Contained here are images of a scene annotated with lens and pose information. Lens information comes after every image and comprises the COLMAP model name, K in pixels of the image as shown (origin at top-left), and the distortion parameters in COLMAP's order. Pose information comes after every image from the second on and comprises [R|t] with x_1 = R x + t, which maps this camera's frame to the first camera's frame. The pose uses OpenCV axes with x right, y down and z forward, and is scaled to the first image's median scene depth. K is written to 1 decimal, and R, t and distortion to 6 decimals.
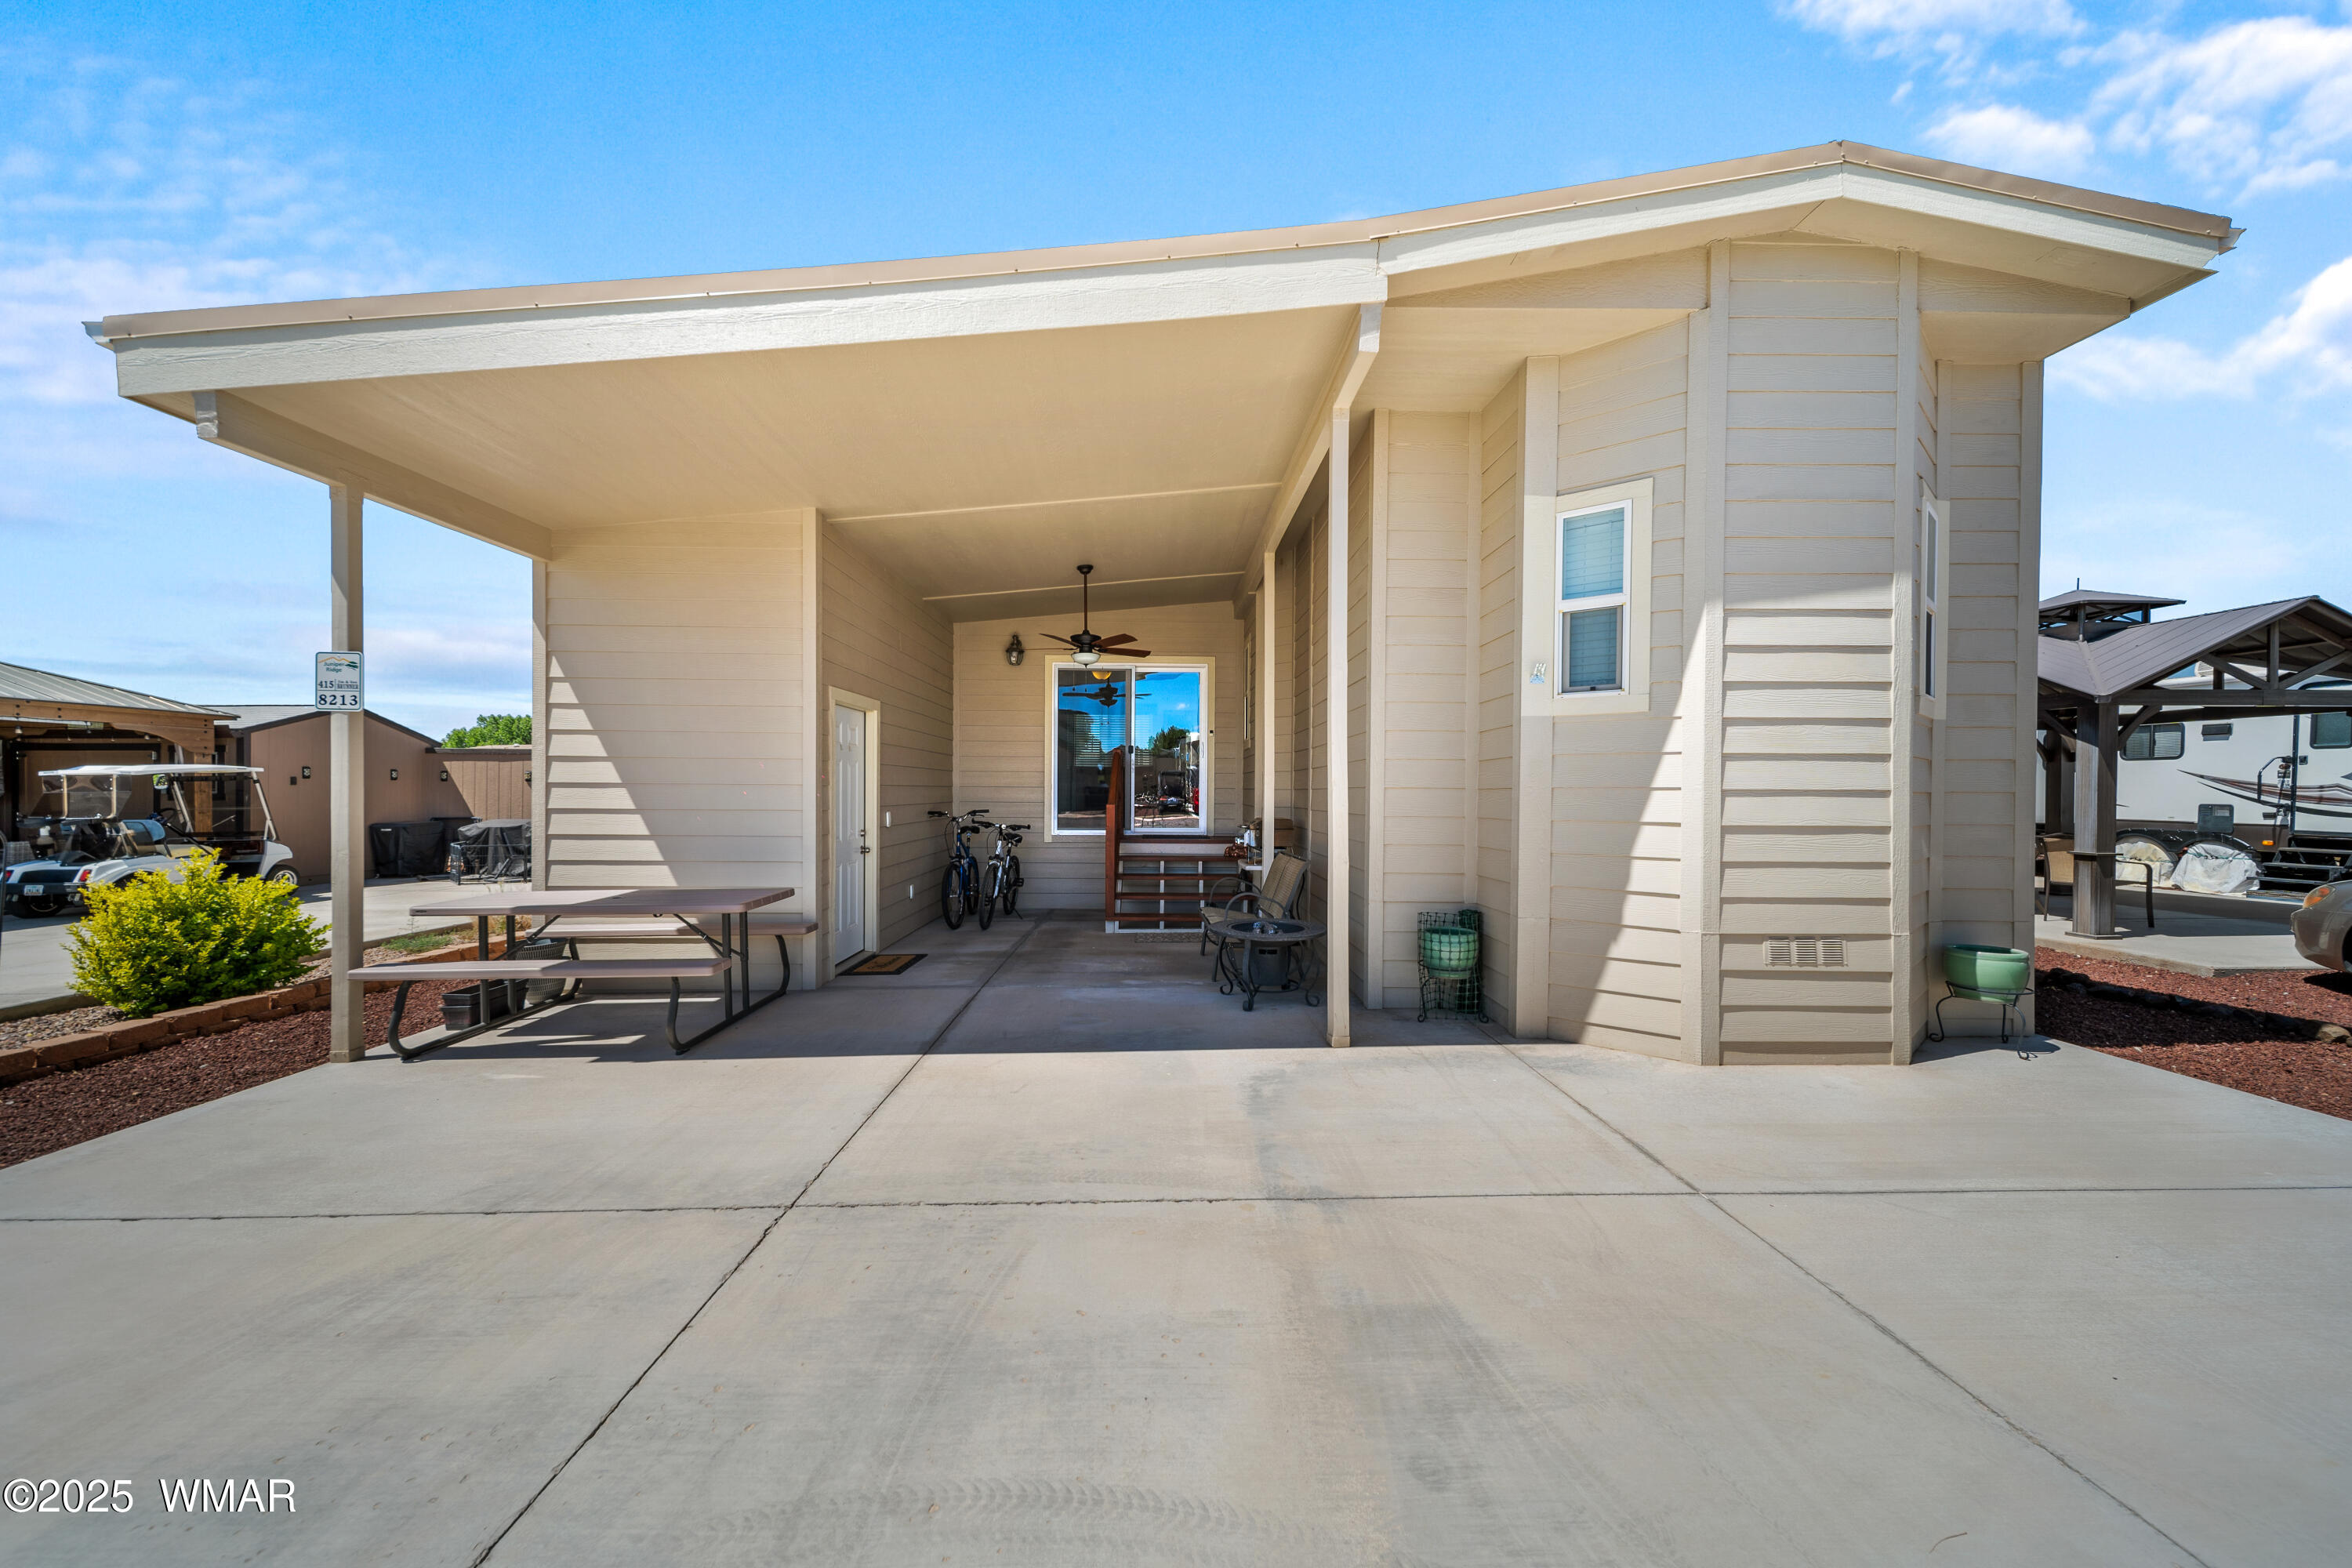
lens RADIAL K [[838.5, 0, 1177.3], [0, 838.5, 805.4], [0, 0, 1]] dist [0.001469, -0.000325]
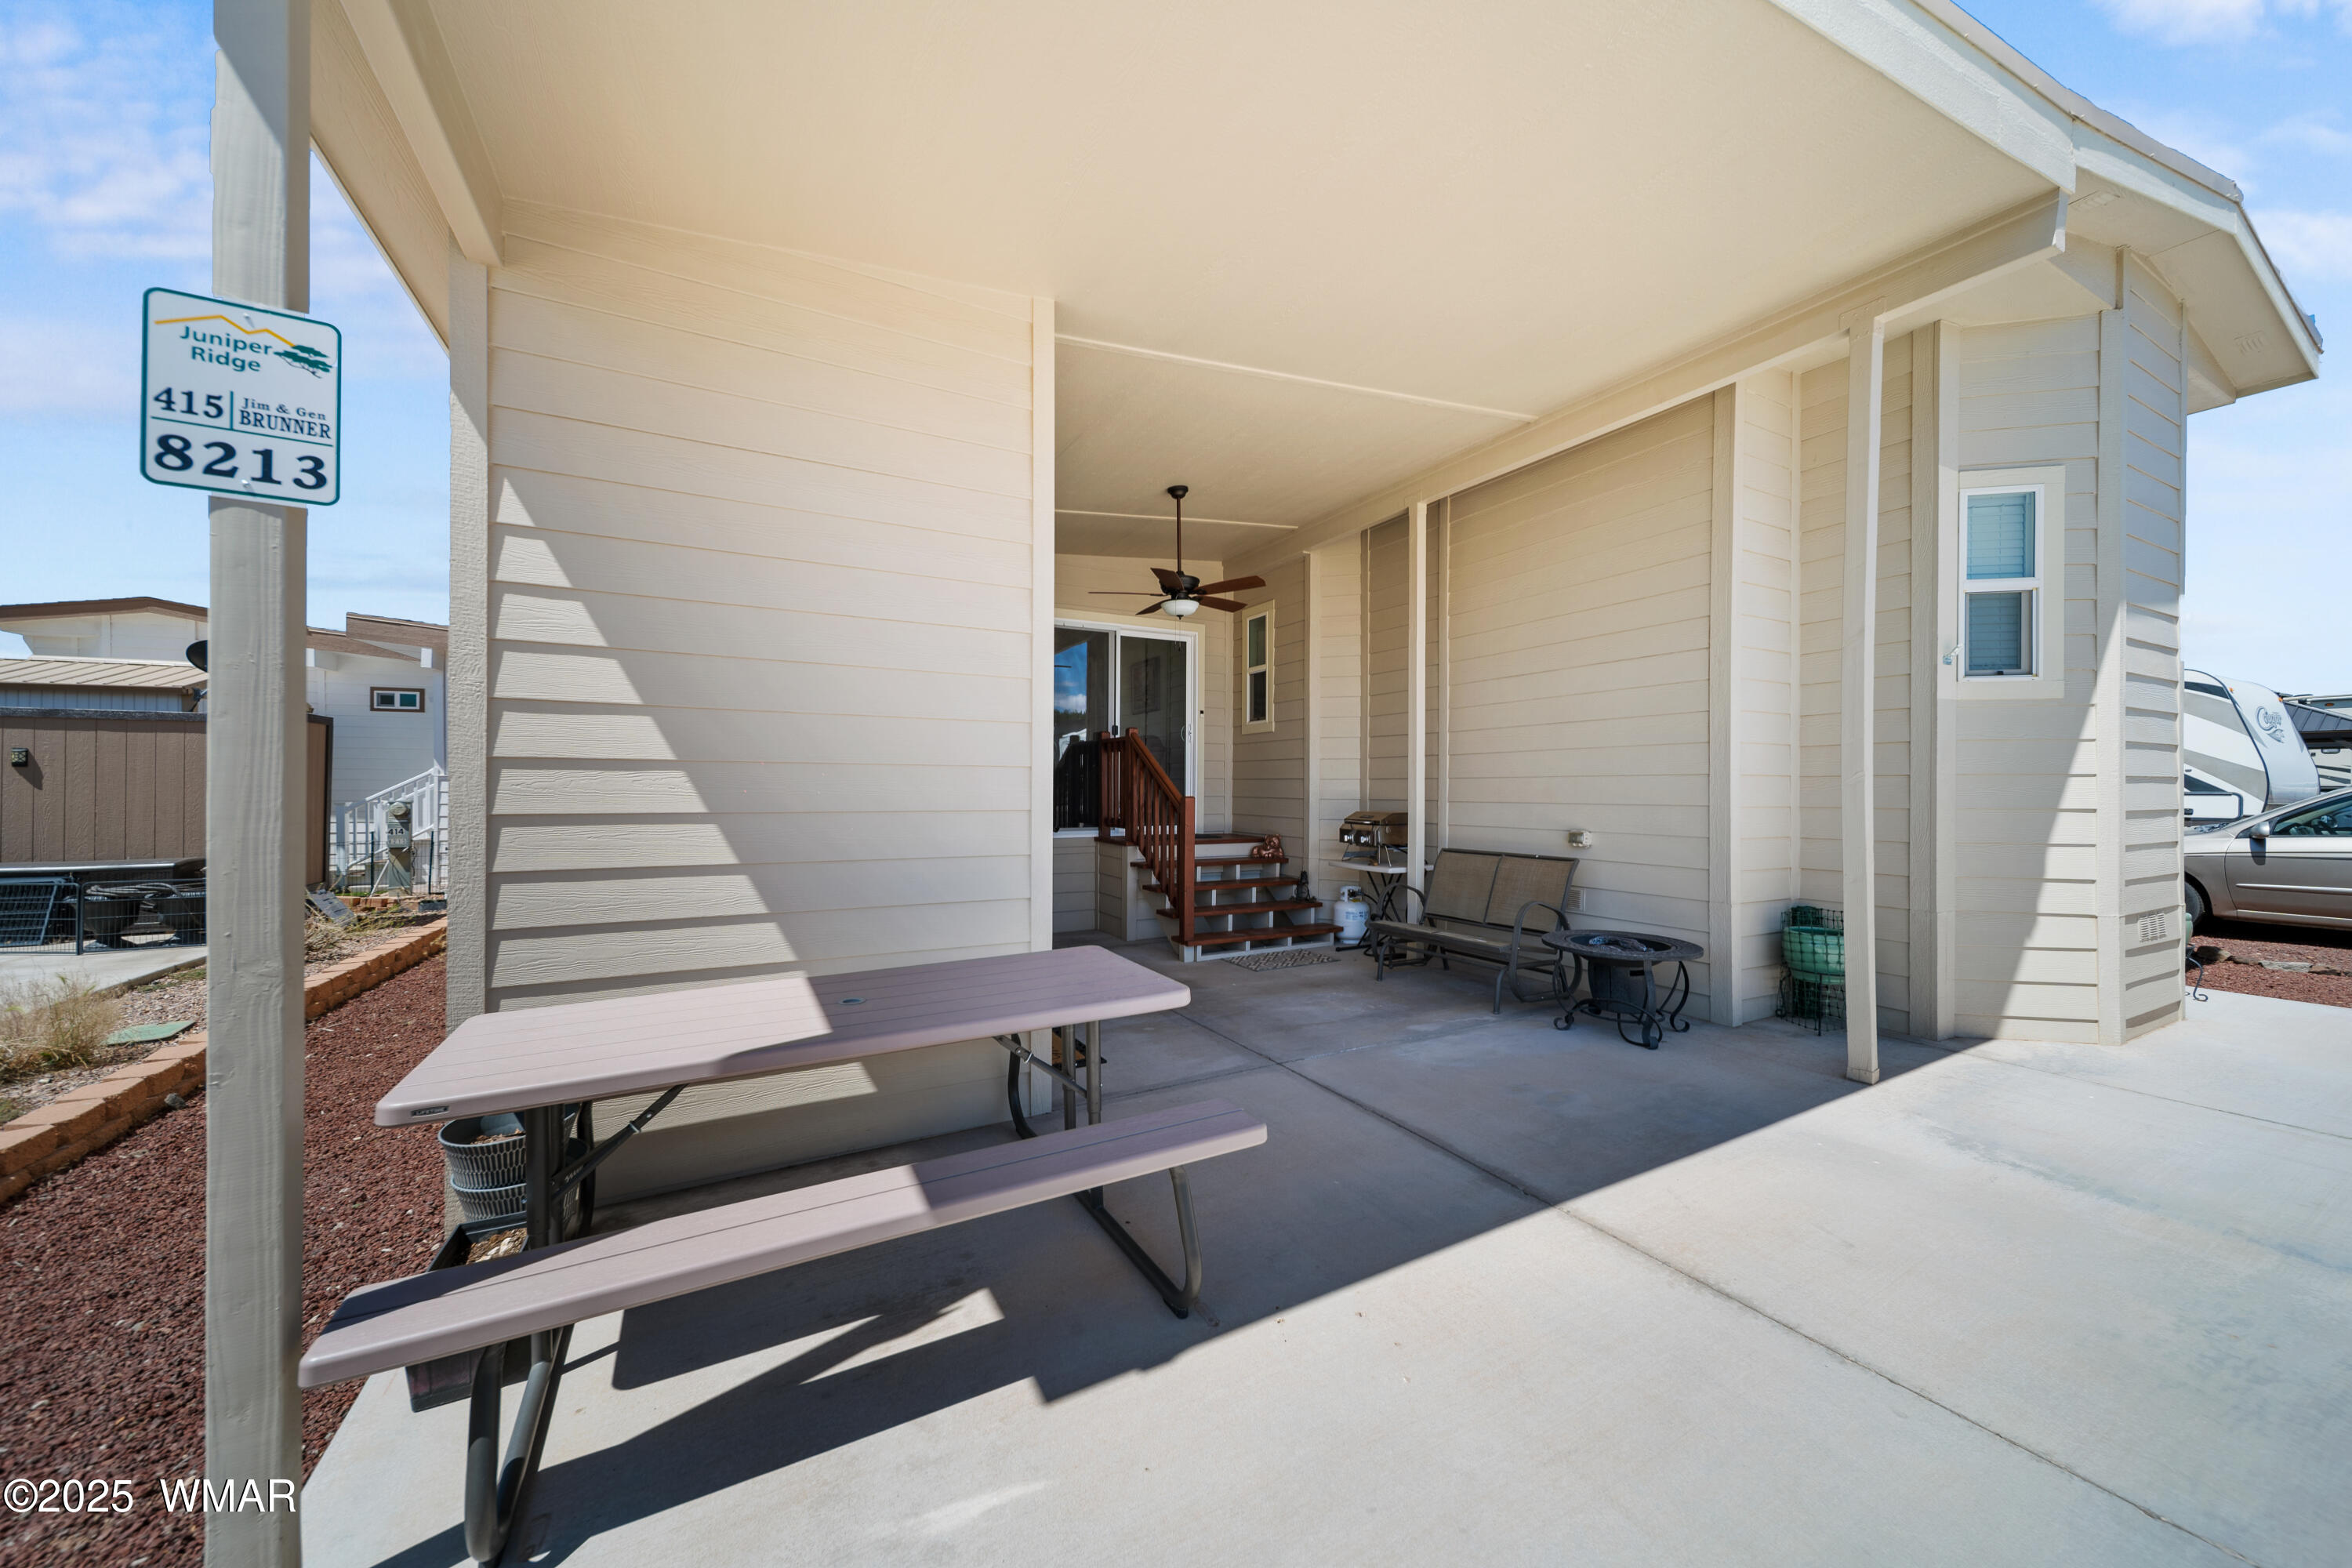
lens RADIAL K [[832.7, 0, 1173.5], [0, 832.7, 791.5], [0, 0, 1]] dist [0.011467, -0.004477]
pose [[0.893310, -0.005352, 0.449409, -0.803228], [0.008912, 0.999943, -0.005807, -0.004028], [-0.449353, 0.009192, 0.893307, 0.561547]]
